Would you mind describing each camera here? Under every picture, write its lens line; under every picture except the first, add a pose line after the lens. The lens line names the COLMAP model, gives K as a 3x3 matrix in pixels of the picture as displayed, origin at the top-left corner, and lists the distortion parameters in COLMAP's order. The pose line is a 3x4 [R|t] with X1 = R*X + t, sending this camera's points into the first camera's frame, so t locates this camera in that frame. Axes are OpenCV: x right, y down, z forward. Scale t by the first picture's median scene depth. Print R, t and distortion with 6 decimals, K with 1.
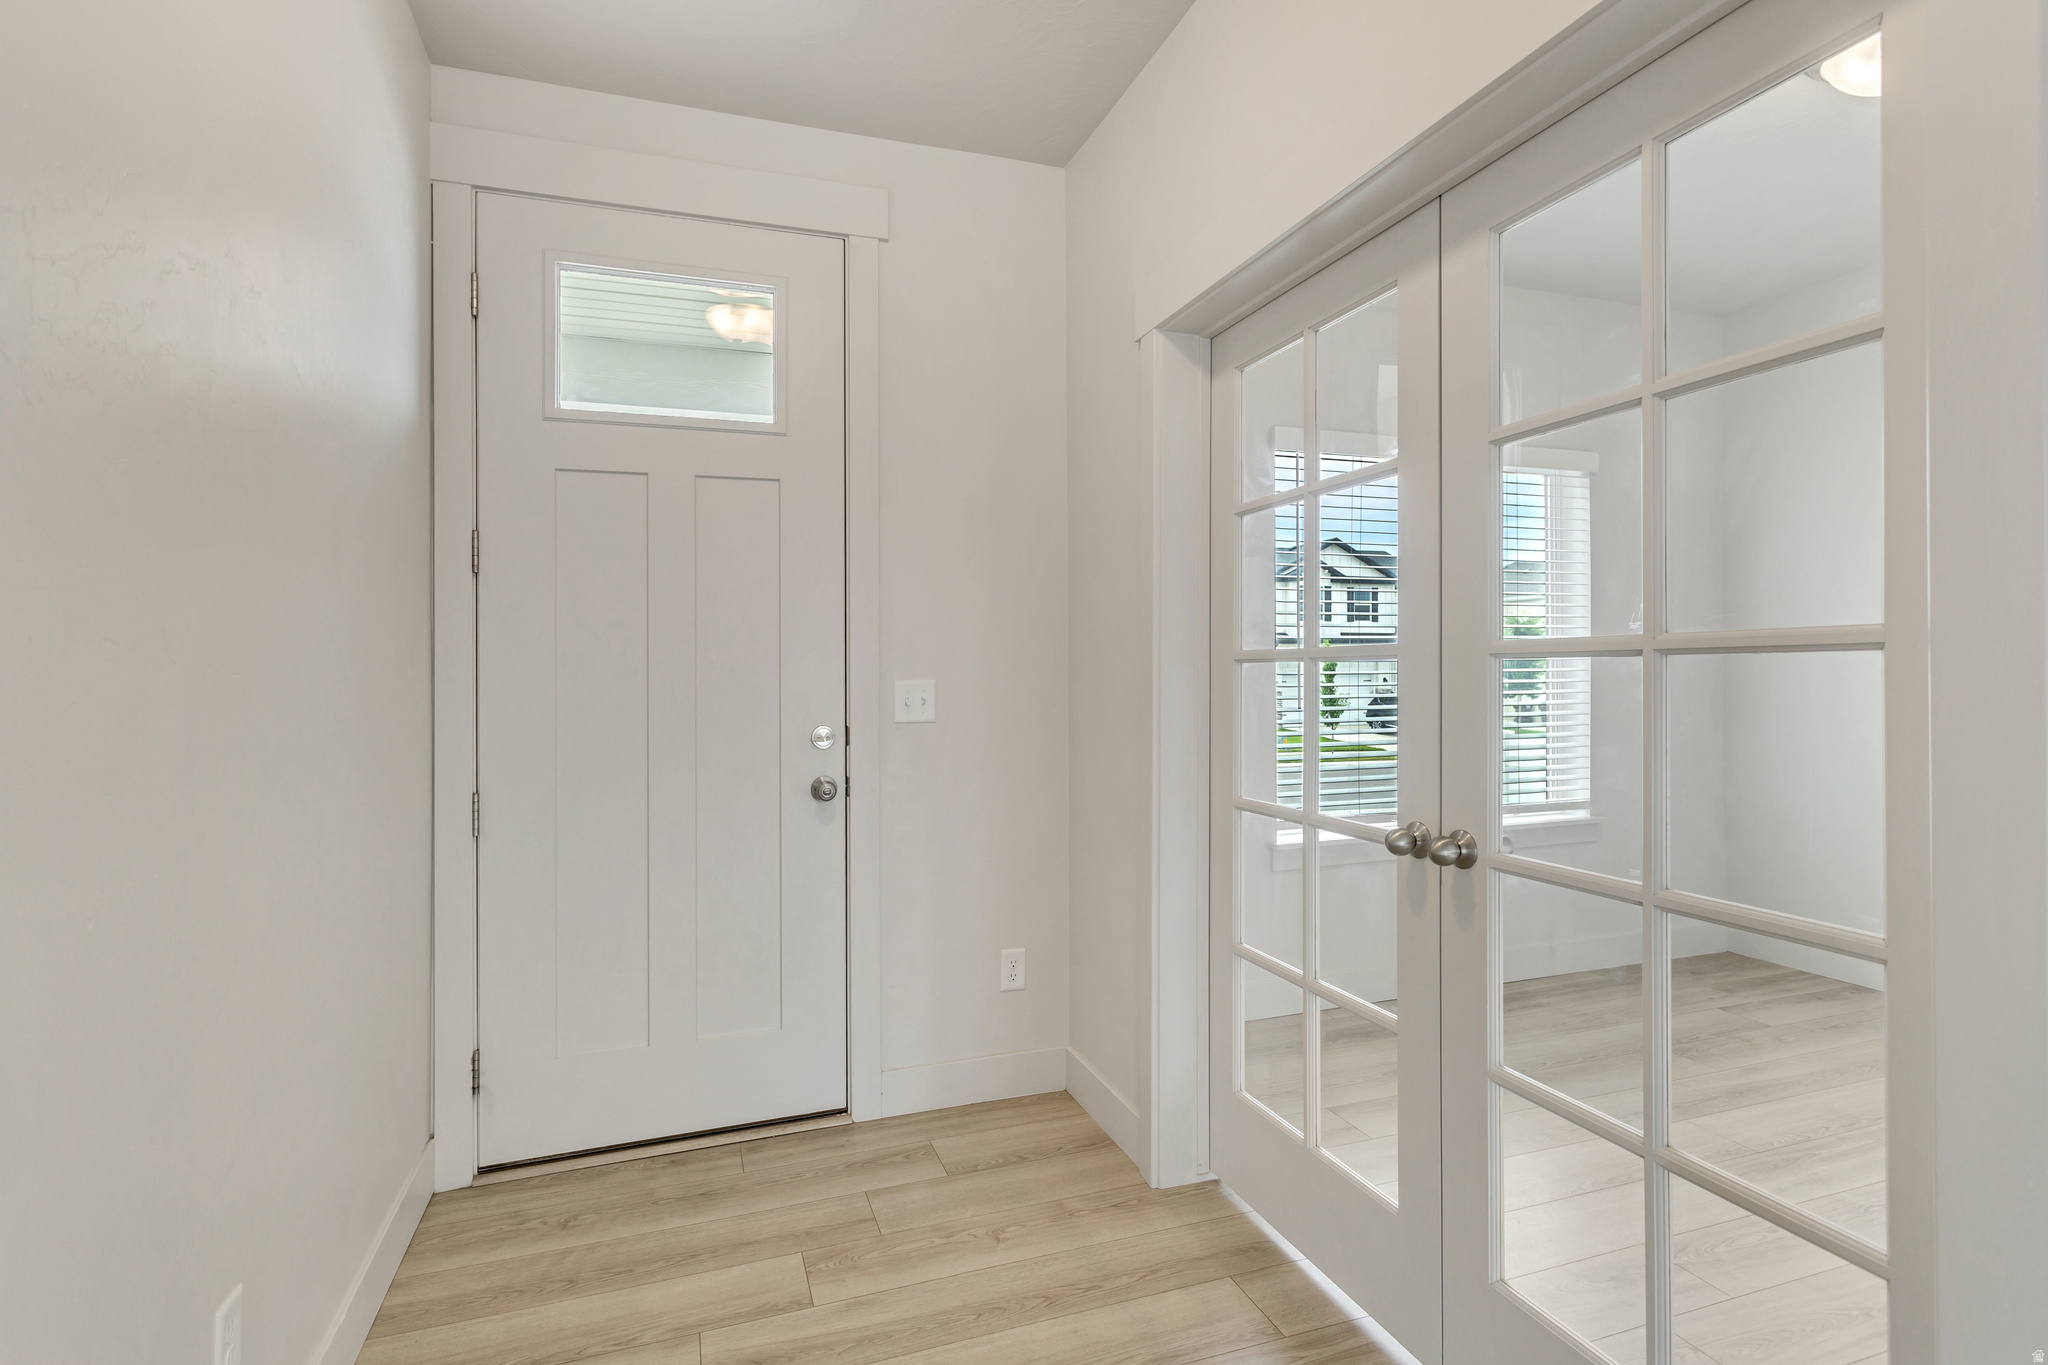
lens RADIAL K [[986.8, 0, 1017.7], [0, 986.8, 675.0], [0, 0, 1]] dist [0.004310, -0.000819]
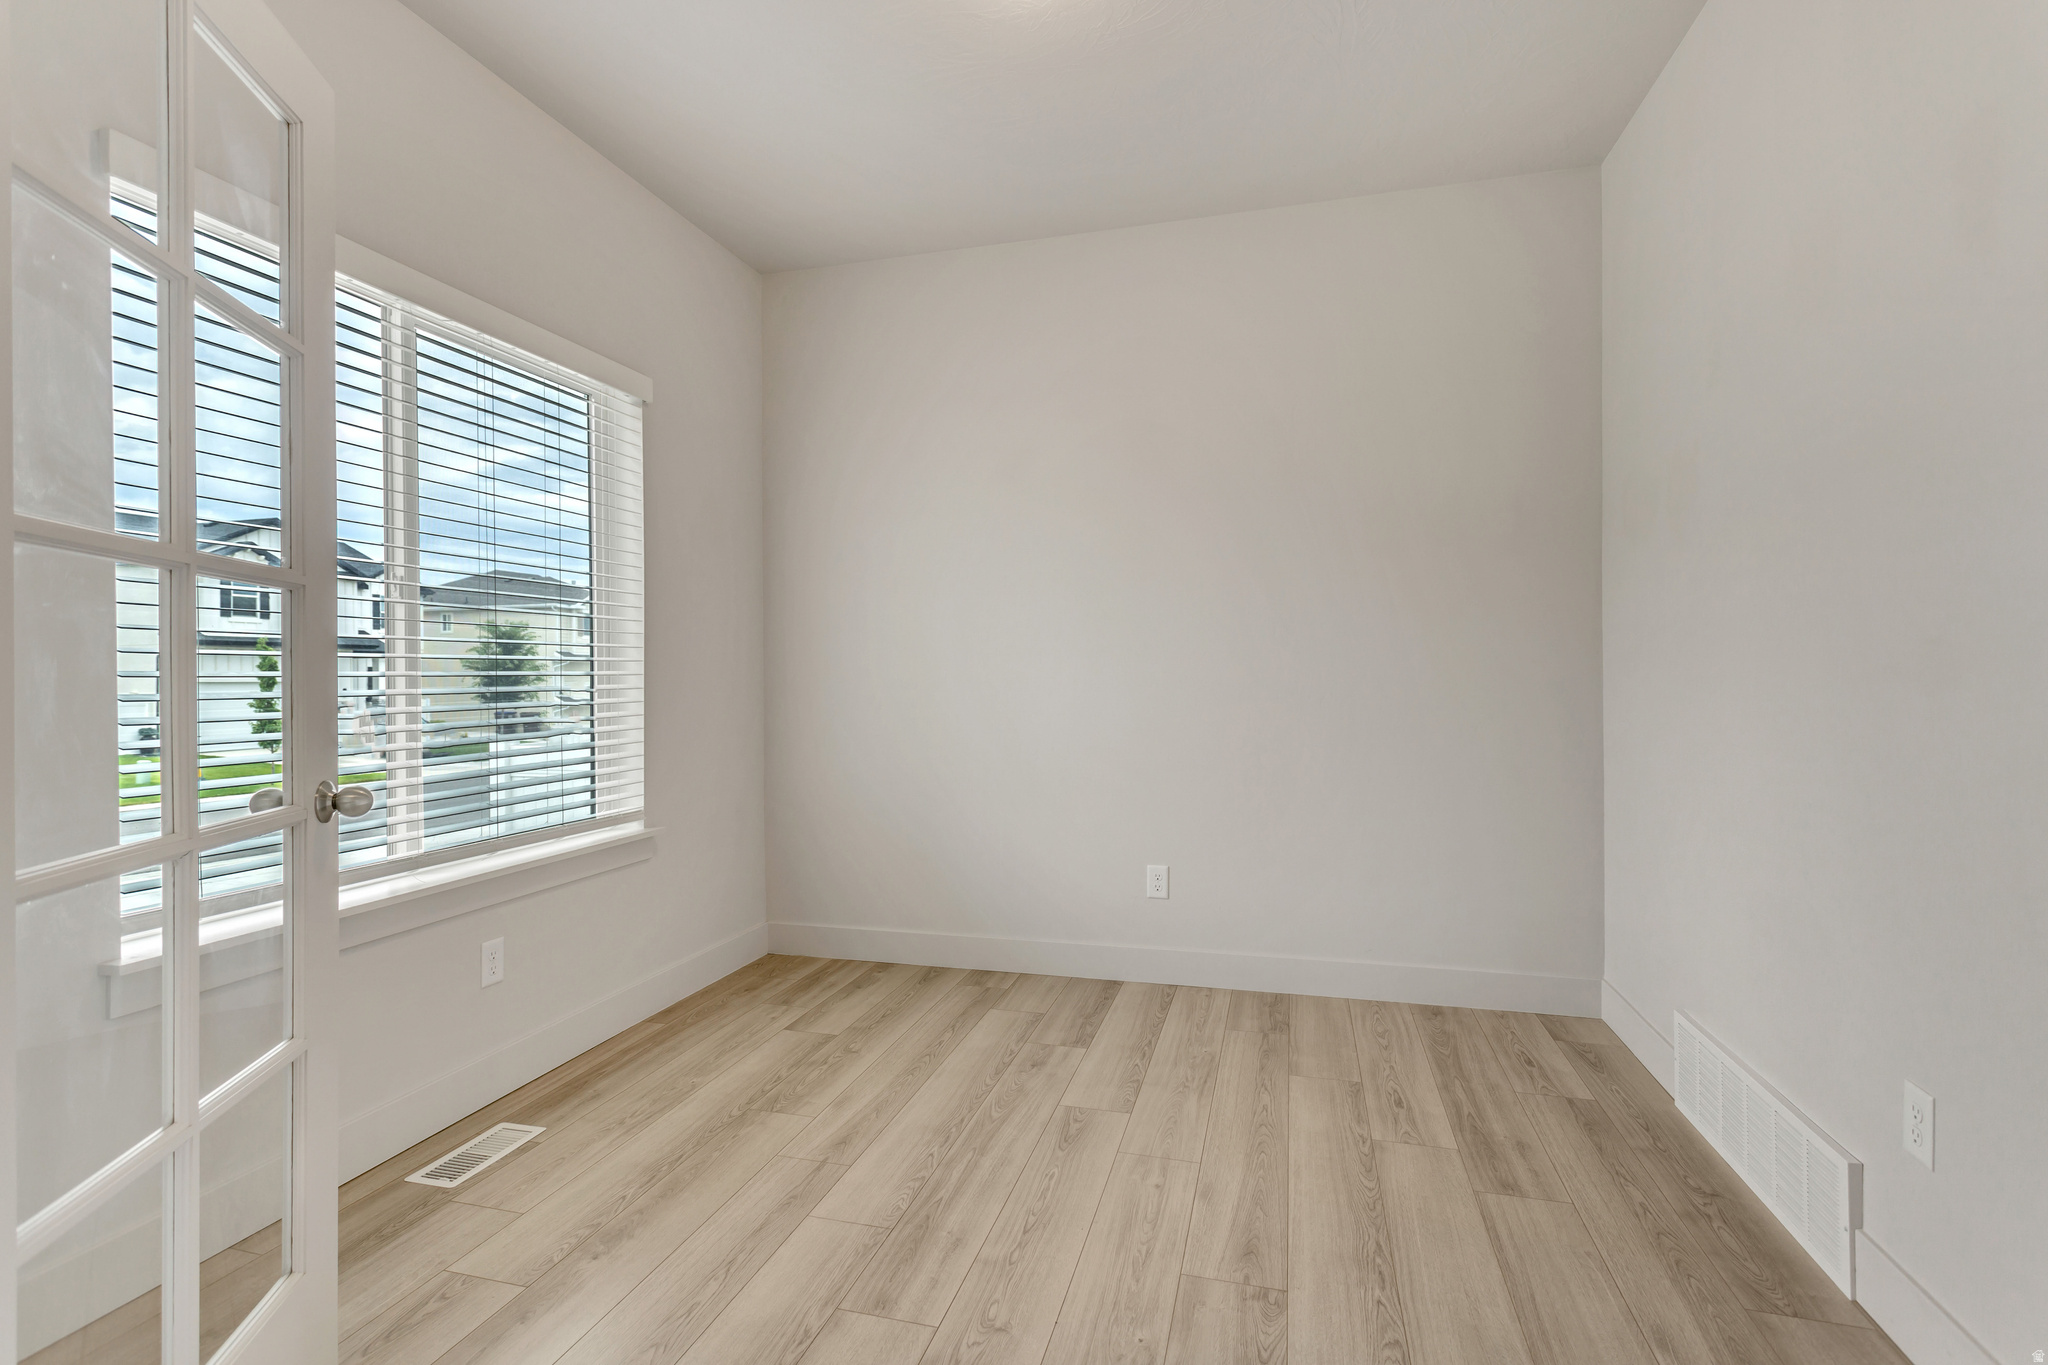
lens RADIAL K [[986.8, 0, 1015.8], [0, 986.8, 681.2], [0, 0, 1]] dist [0.004310, -0.000819]
pose [[0.580120, -0.001499, 0.814530, 0.103672], [0.007198, 0.999969, -0.003286, 0.028781], [-0.814499, 0.007769, 0.580113, 0.298590]]
